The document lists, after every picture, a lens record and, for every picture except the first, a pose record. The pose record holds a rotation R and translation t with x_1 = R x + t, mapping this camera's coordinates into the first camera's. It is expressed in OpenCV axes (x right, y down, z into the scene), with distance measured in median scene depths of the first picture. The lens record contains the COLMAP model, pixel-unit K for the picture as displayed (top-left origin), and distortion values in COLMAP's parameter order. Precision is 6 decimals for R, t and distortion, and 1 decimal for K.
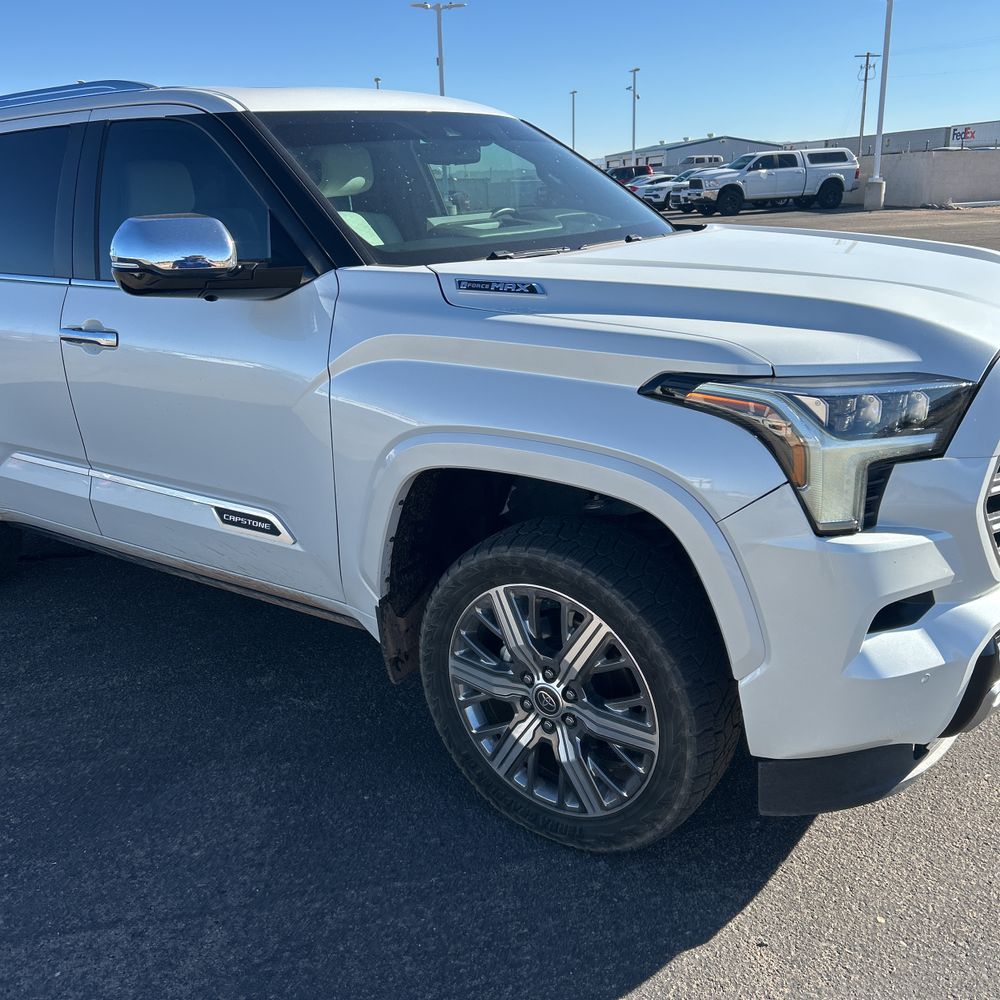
lens RADIAL K [[1013.1, 0, 496.9], [0, 1013.1, 496.0], [0, 0, 1]] dist [0.020330, 0.000000]
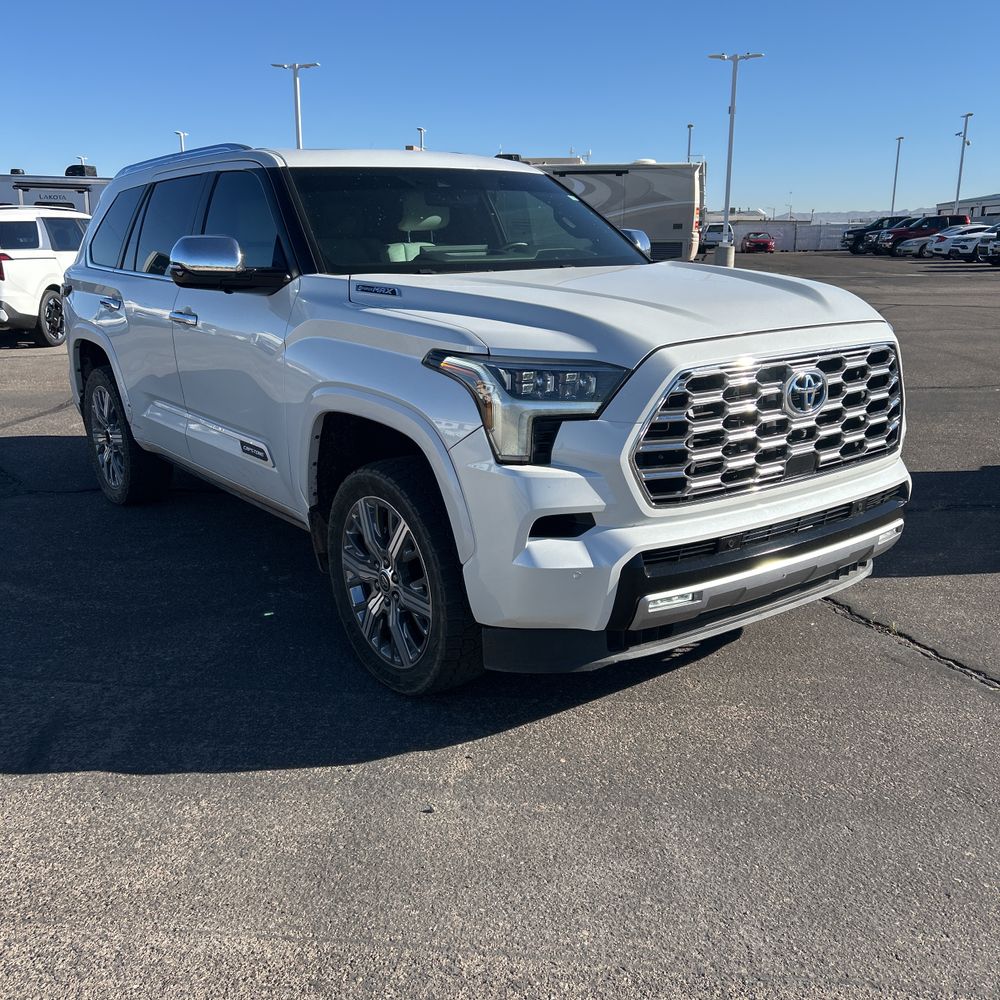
lens RADIAL K [[1013.1, 0, 505.5], [0, 1013.1, 502.2], [0, 0, 1]] dist [0.020330, 0.000000]
pose [[0.955169, 0.106792, -0.276128, 0.589674], [-0.115630, 0.993165, -0.015878, 0.093726], [0.272545, 0.047094, 0.960990, -0.322411]]
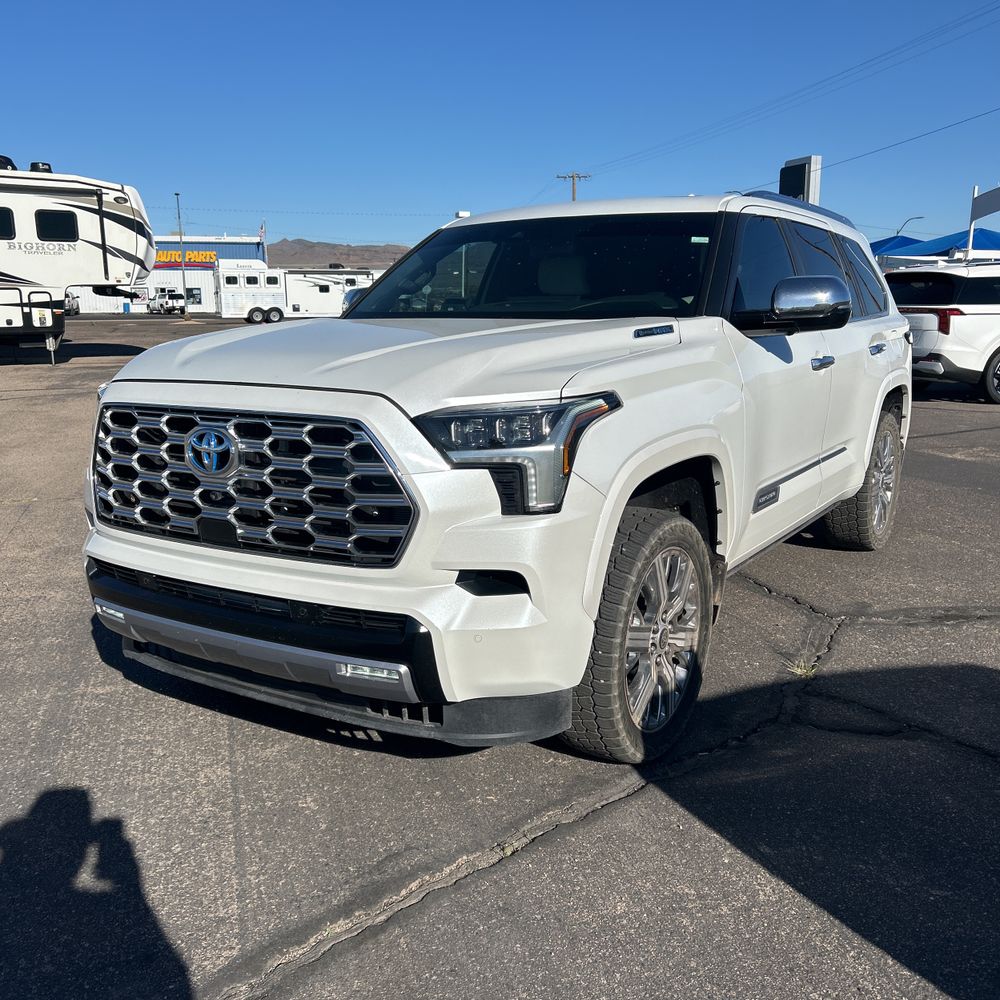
lens RADIAL K [[1013.1, 0, 511.5], [0, 1013.1, 517.1], [0, 0, 1]] dist [0.020330, 0.000000]
pose [[0.069513, 0.248824, -0.966051, 1.755416], [-0.293957, 0.930505, 0.218517, -0.393876], [0.953288, 0.268788, 0.137825, 1.188233]]
